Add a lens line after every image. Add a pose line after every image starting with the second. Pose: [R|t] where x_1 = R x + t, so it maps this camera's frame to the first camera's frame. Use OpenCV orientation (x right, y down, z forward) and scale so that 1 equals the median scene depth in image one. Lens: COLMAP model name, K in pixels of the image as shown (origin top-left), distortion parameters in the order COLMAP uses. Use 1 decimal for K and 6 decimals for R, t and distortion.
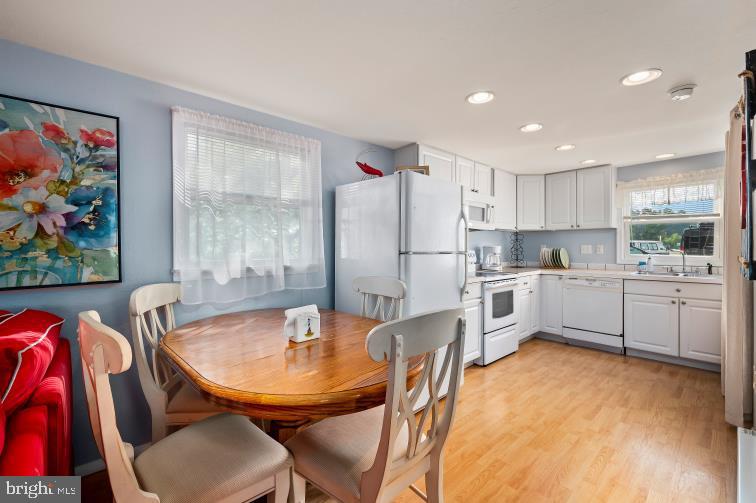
lens RADIAL K [[331.0, 0, 374.4], [0, 331.0, 248.0], [0, 0, 1]] dist [-0.002116, -0.002274]
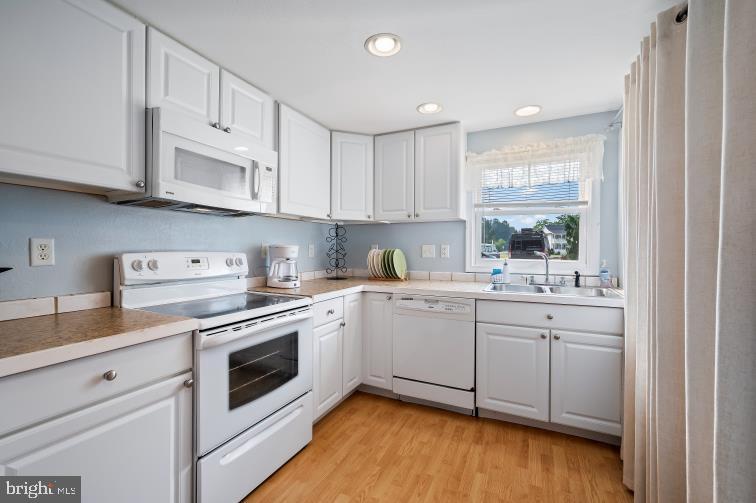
lens RADIAL K [[331.0, 0, 380.1], [0, 331.0, 249.9], [0, 0, 1]] dist [-0.002116, -0.002274]
pose [[0.924876, 0.004075, 0.380247, 0.354228], [-0.004798, 0.999988, 0.000953, 0.001720], [-0.380239, -0.002706, 0.924884, 0.499082]]
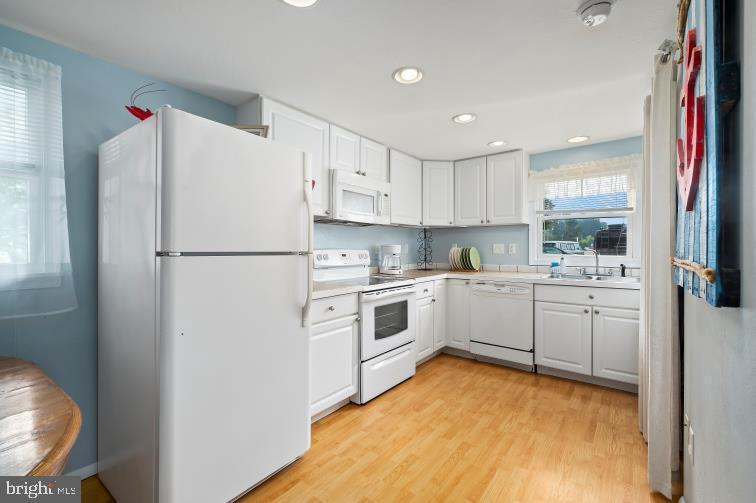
lens RADIAL K [[331.0, 0, 377.7], [0, 331.0, 248.8], [0, 0, 1]] dist [-0.002116, -0.002274]
pose [[0.985658, -0.000483, 0.168755, 0.223480], [0.000247, 0.999999, 0.001424, 0.003844], [-0.168755, -0.001362, 0.985657, 0.241196]]
